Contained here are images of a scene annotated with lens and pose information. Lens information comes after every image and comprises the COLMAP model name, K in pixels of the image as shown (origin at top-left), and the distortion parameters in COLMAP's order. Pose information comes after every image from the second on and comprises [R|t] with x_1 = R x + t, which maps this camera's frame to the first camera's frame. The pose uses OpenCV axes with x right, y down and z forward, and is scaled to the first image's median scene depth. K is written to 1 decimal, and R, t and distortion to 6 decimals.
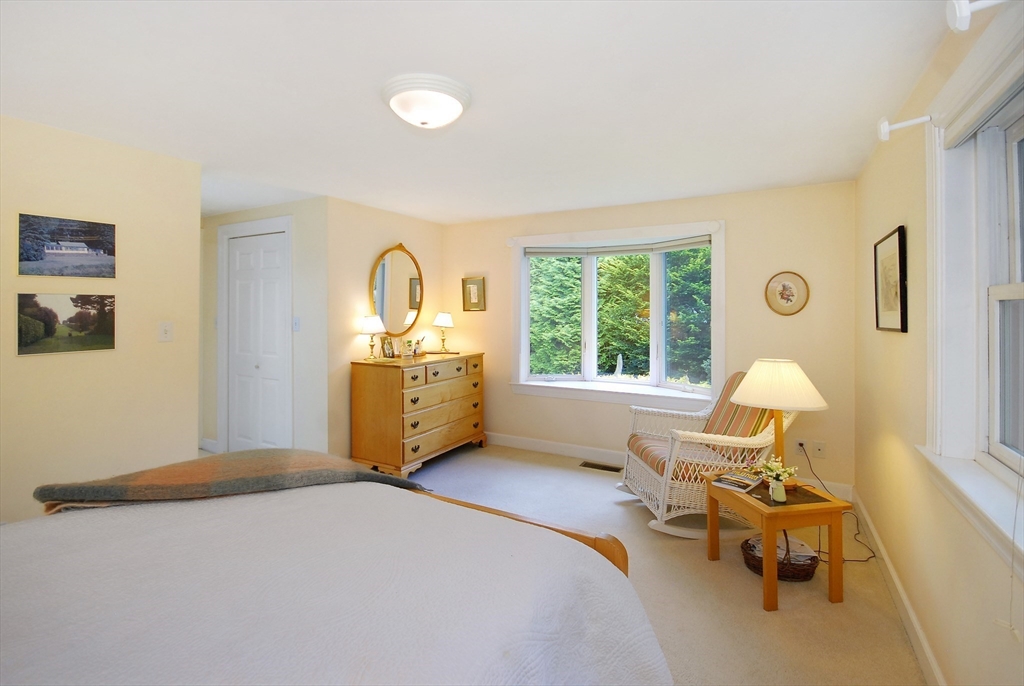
lens RADIAL K [[472.9, 0, 509.9], [0, 472.9, 312.2], [0, 0, 1]] dist [-0.002533, -0.001035]
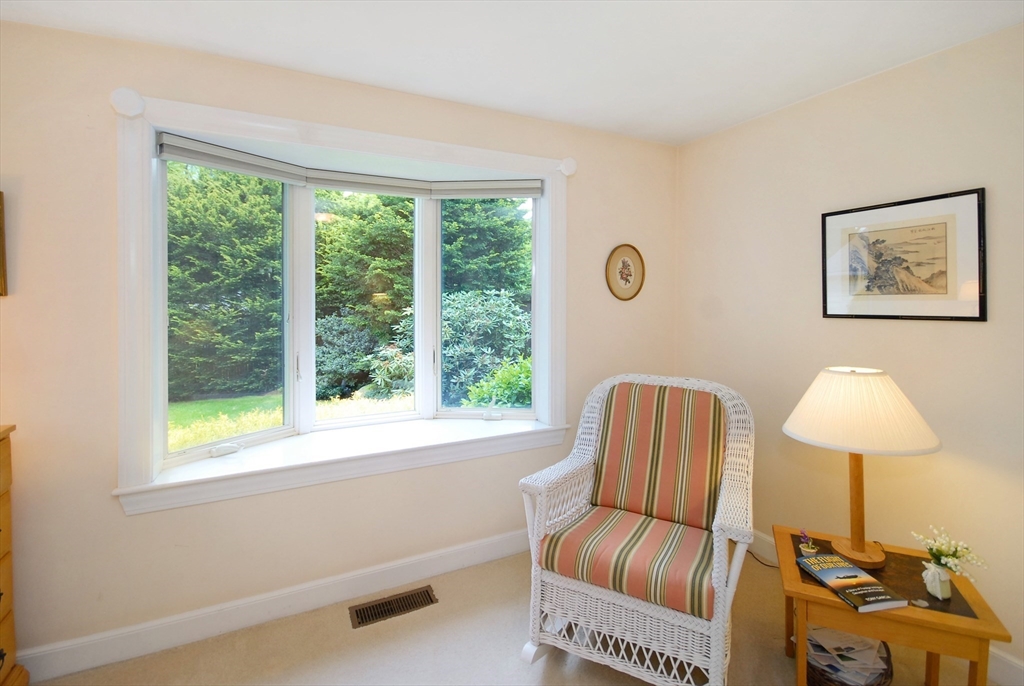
lens RADIAL K [[472.9, 0, 509.9], [0, 472.9, 312.2], [0, 0, 1]] dist [-0.002533, -0.001035]
pose [[0.565038, -0.032815, 0.824412, -0.133953], [0.005128, 0.999329, 0.036263, -0.002622], [-0.825049, -0.016263, 0.564827, 0.576935]]
